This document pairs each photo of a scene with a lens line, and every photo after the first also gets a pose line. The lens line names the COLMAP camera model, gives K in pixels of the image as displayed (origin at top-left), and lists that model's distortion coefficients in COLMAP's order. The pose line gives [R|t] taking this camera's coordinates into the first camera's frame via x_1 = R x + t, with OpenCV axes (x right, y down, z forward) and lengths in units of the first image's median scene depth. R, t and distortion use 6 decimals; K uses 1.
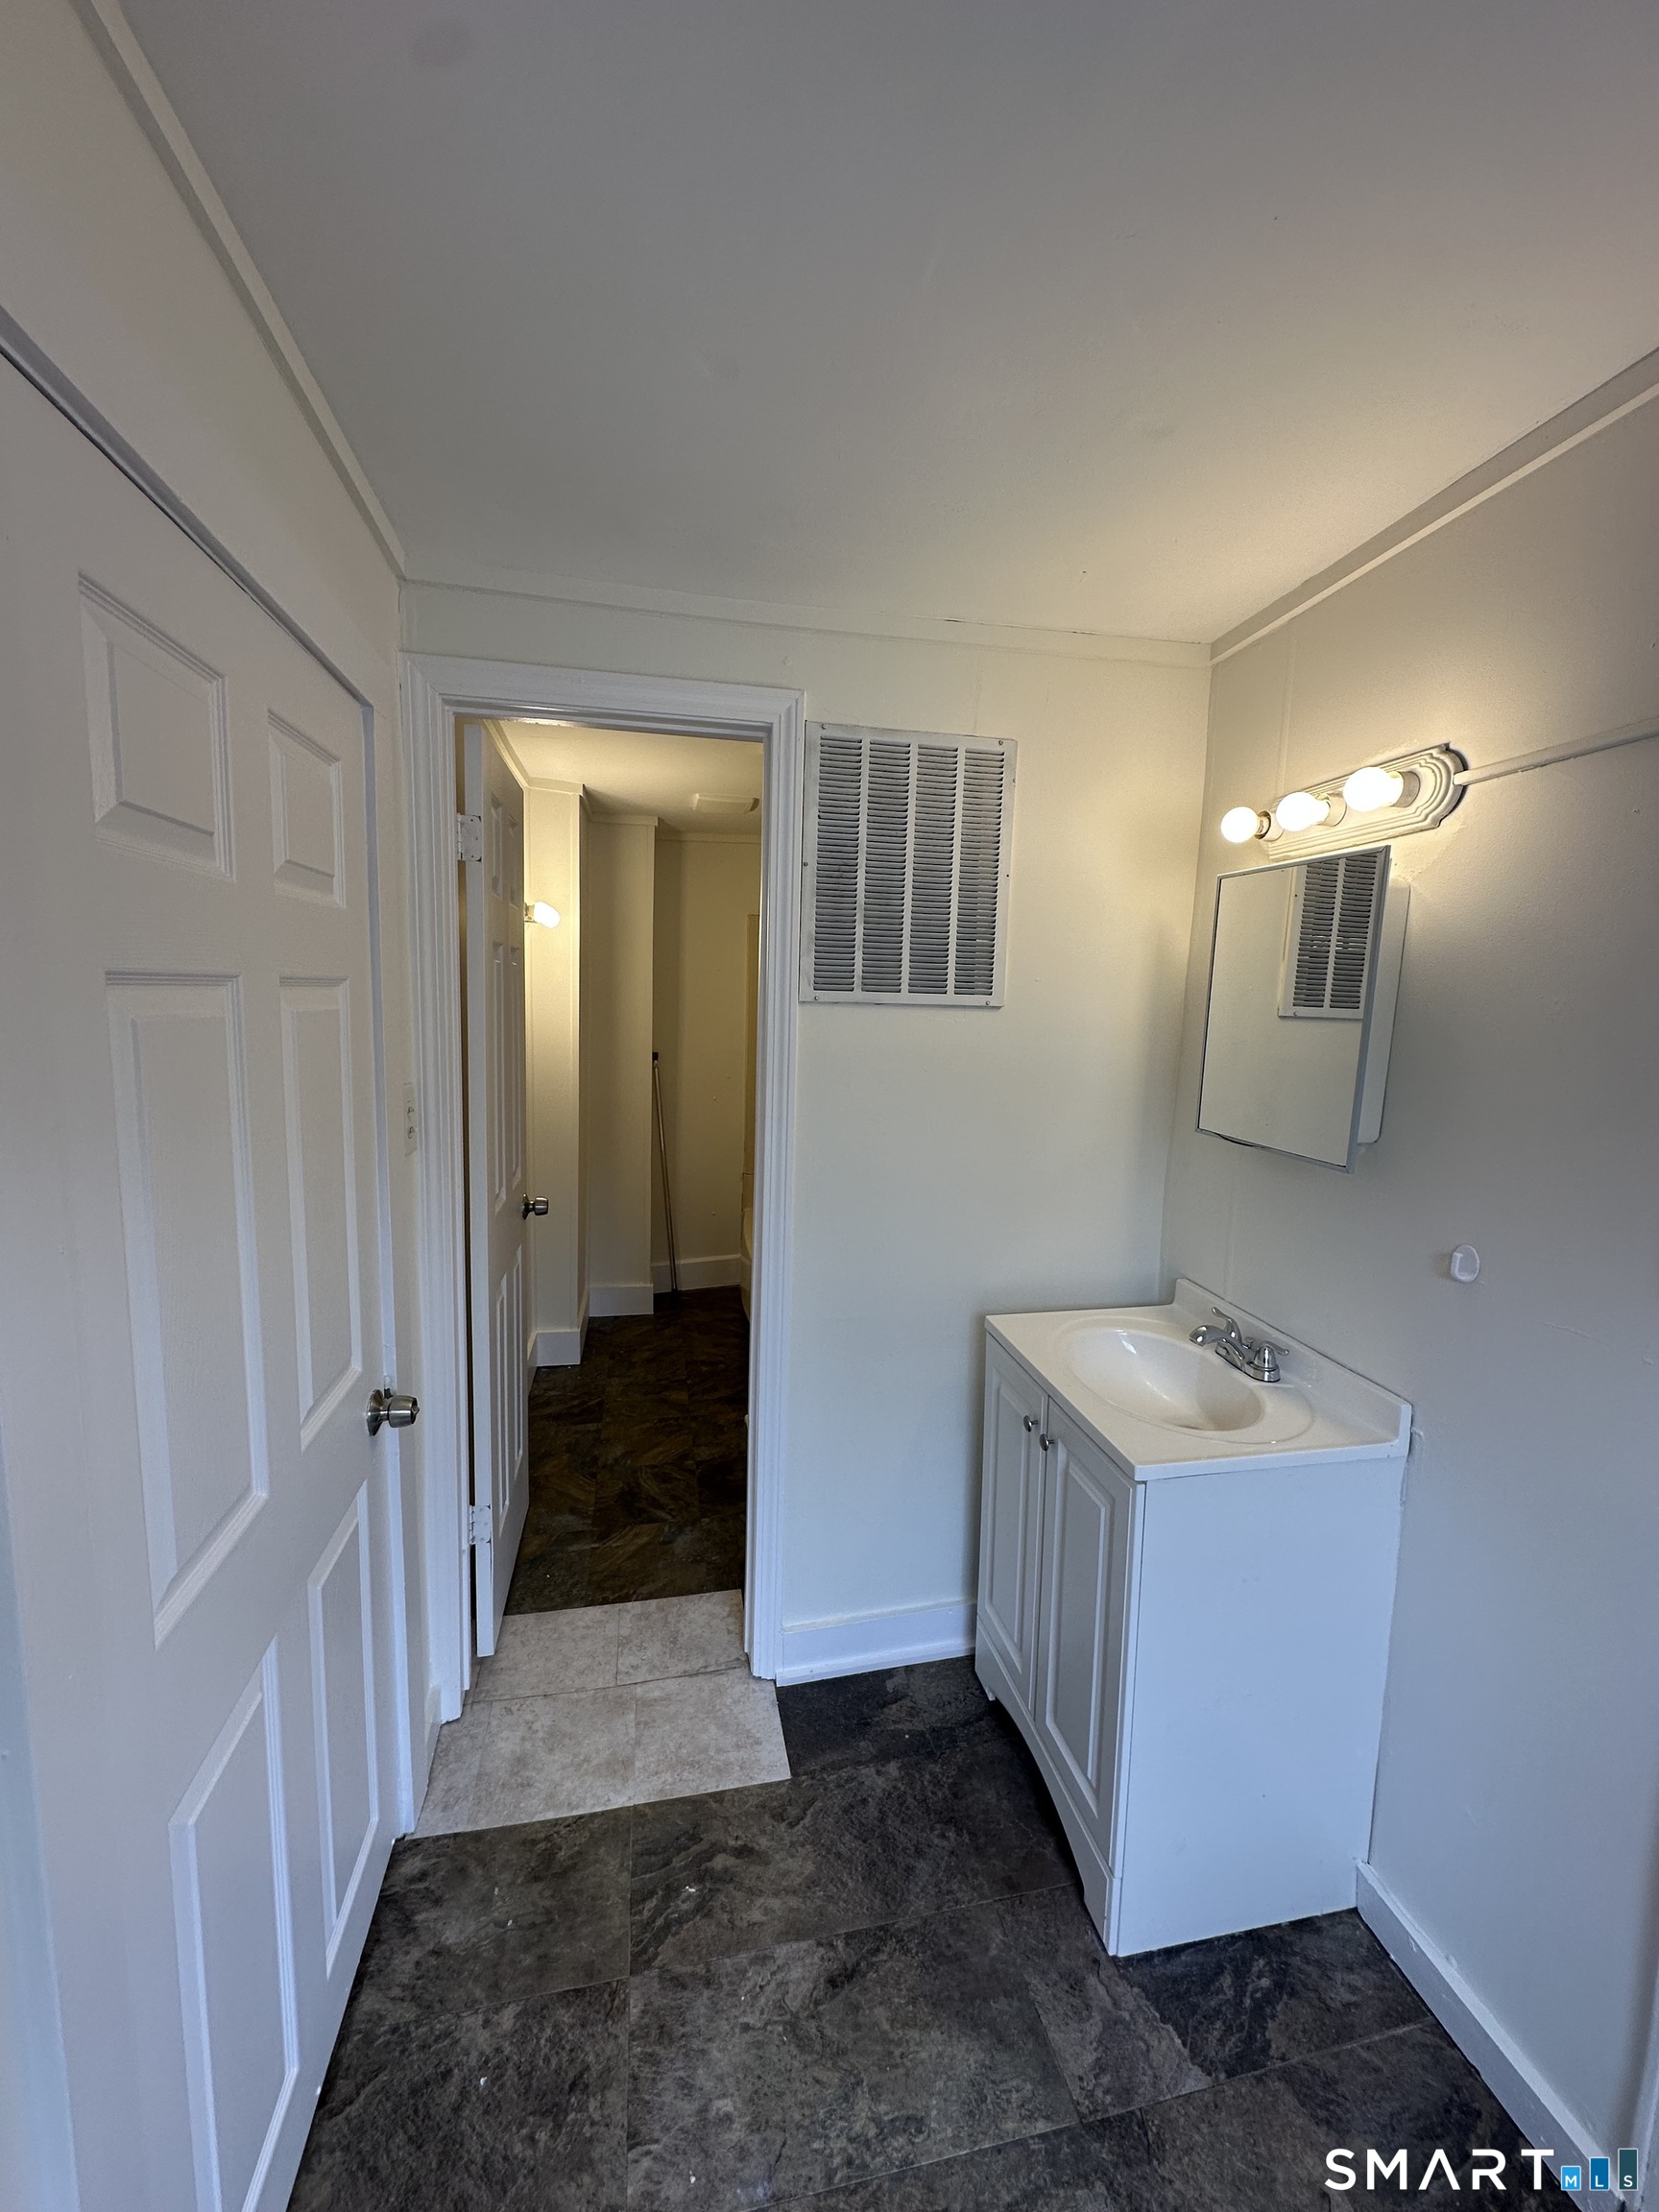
lens RADIAL K [[883.3, 0, 835.7], [0, 883.3, 1103.1], [0, 0, 1]] dist [-0.000118, 0.001062]
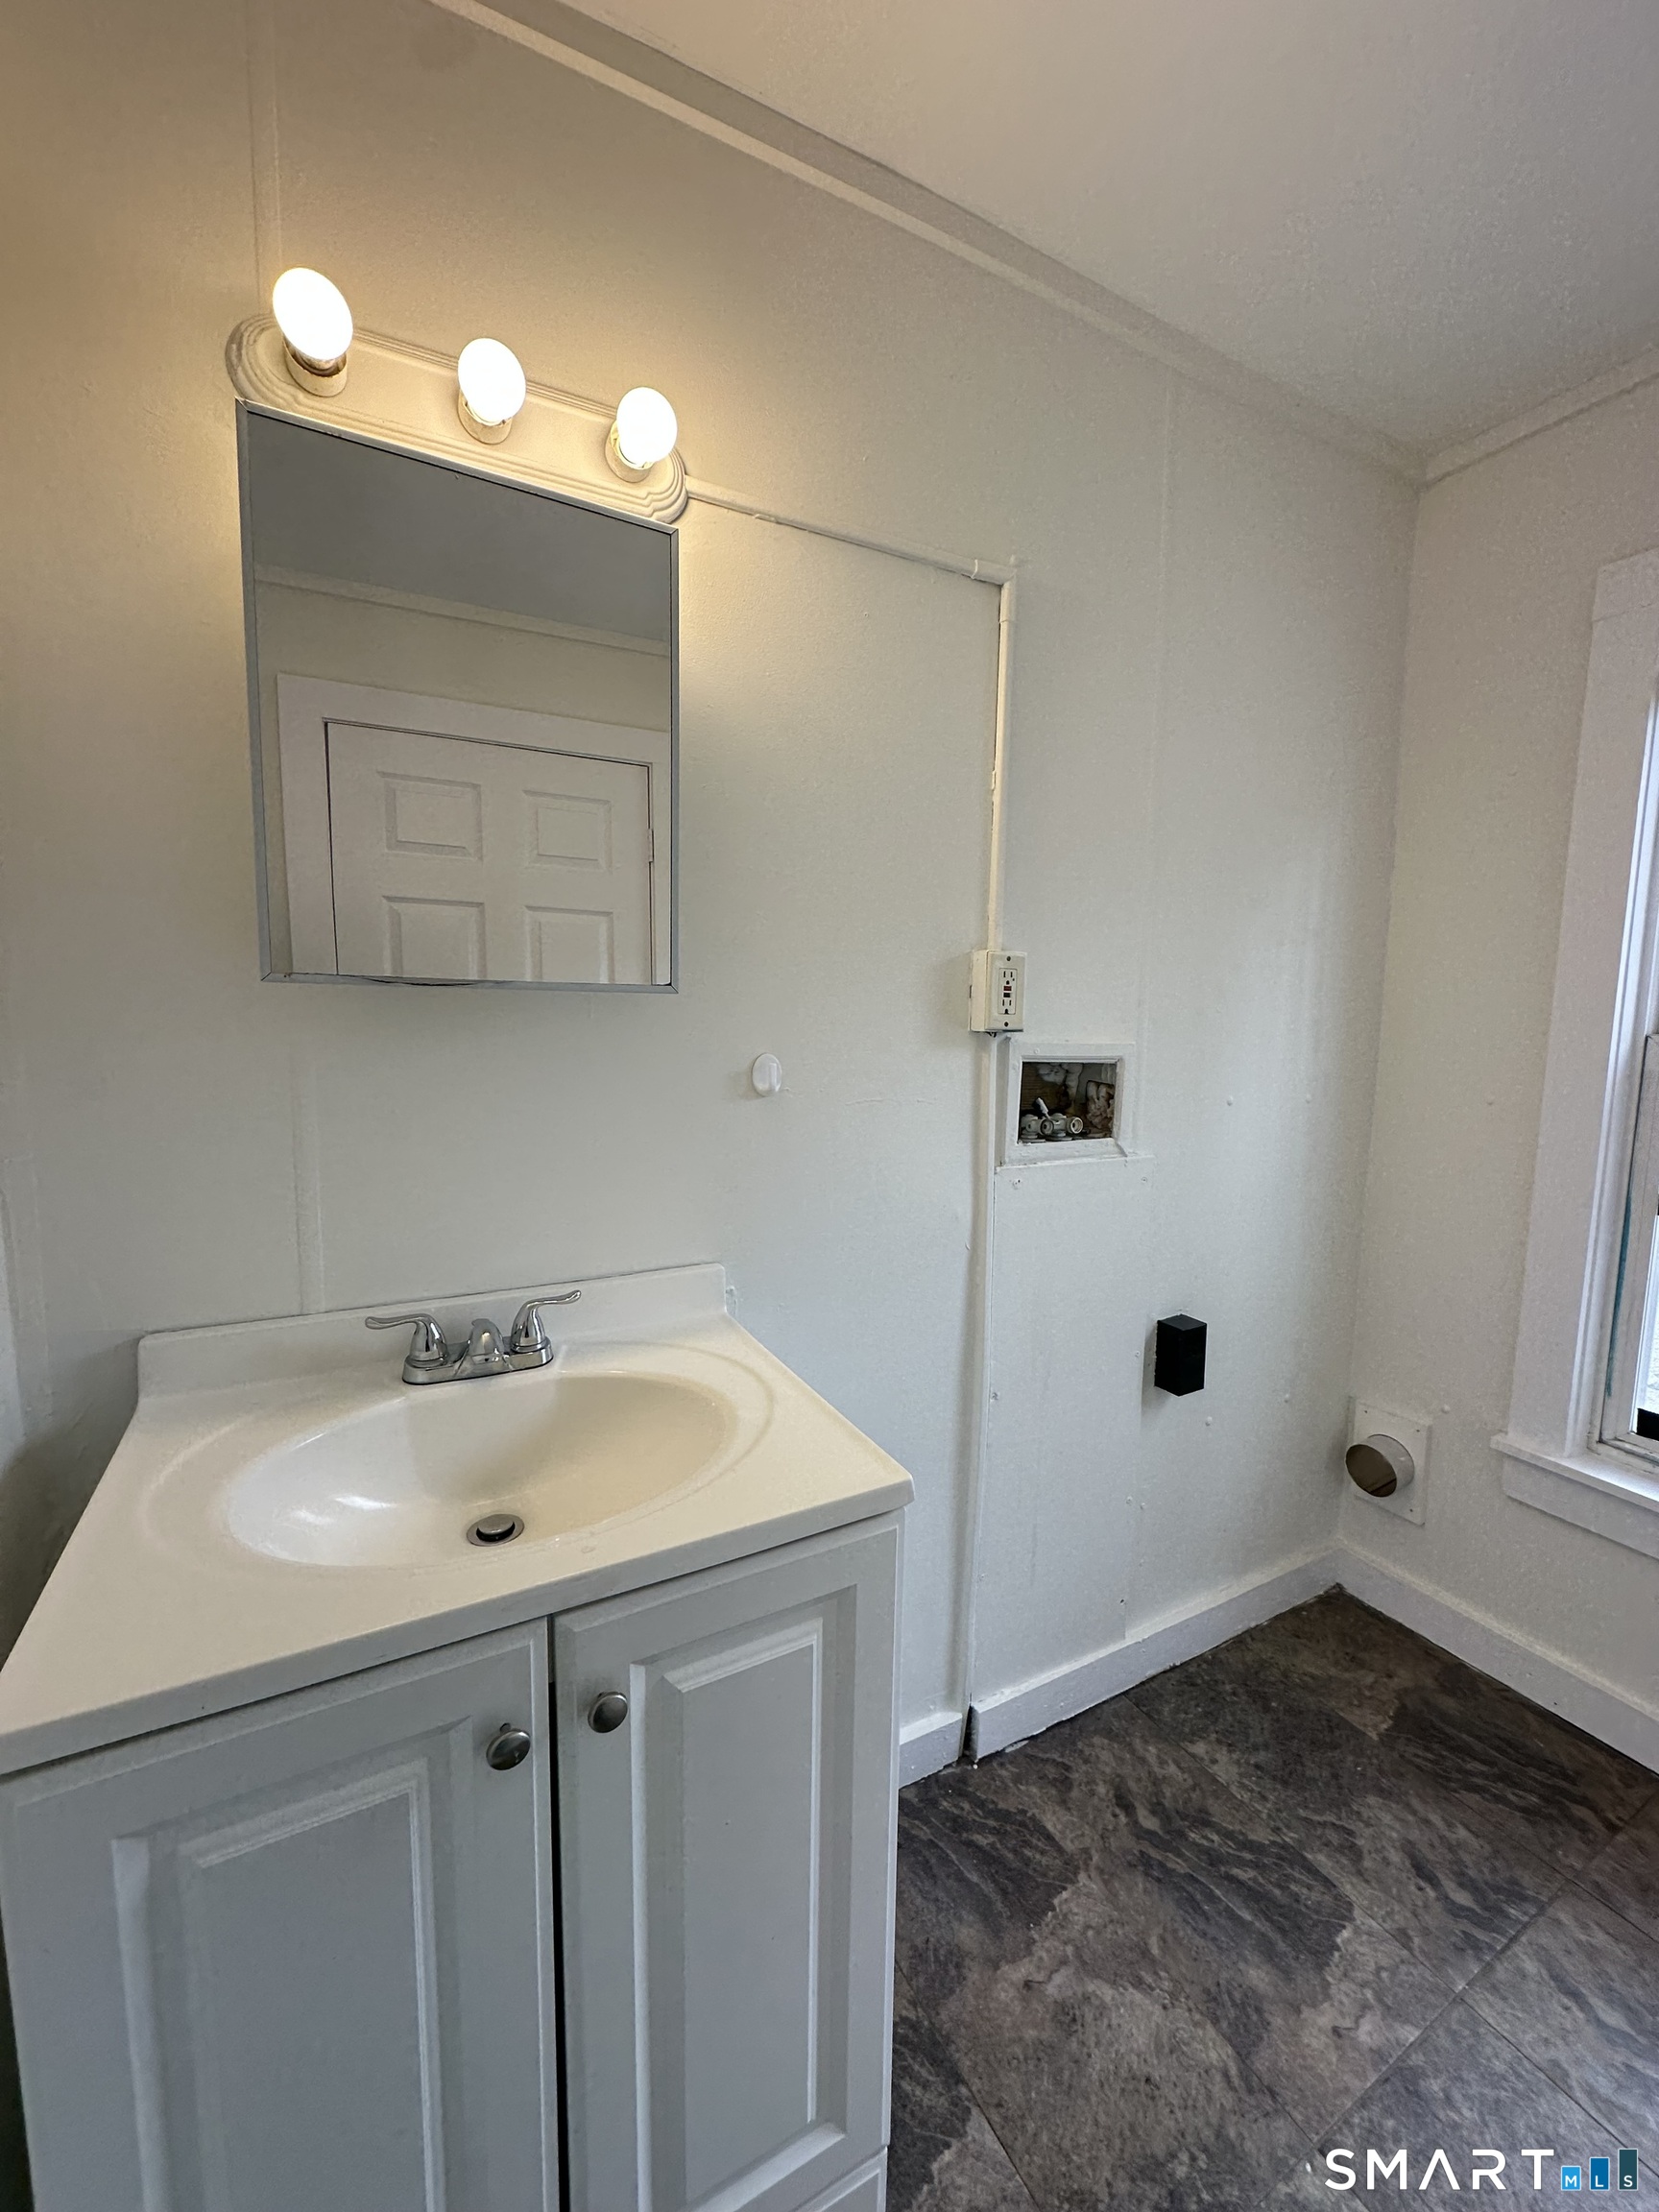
lens RADIAL K [[883.3, 0, 840.7], [0, 883.3, 1111.6], [0, 0, 1]] dist [-0.000118, 0.001062]
pose [[-0.286557, -0.150614, 0.946150, -0.156997], [0.087460, 0.979330, 0.182385, 0.063115], [-0.954063, 0.135014, -0.267461, 1.167961]]
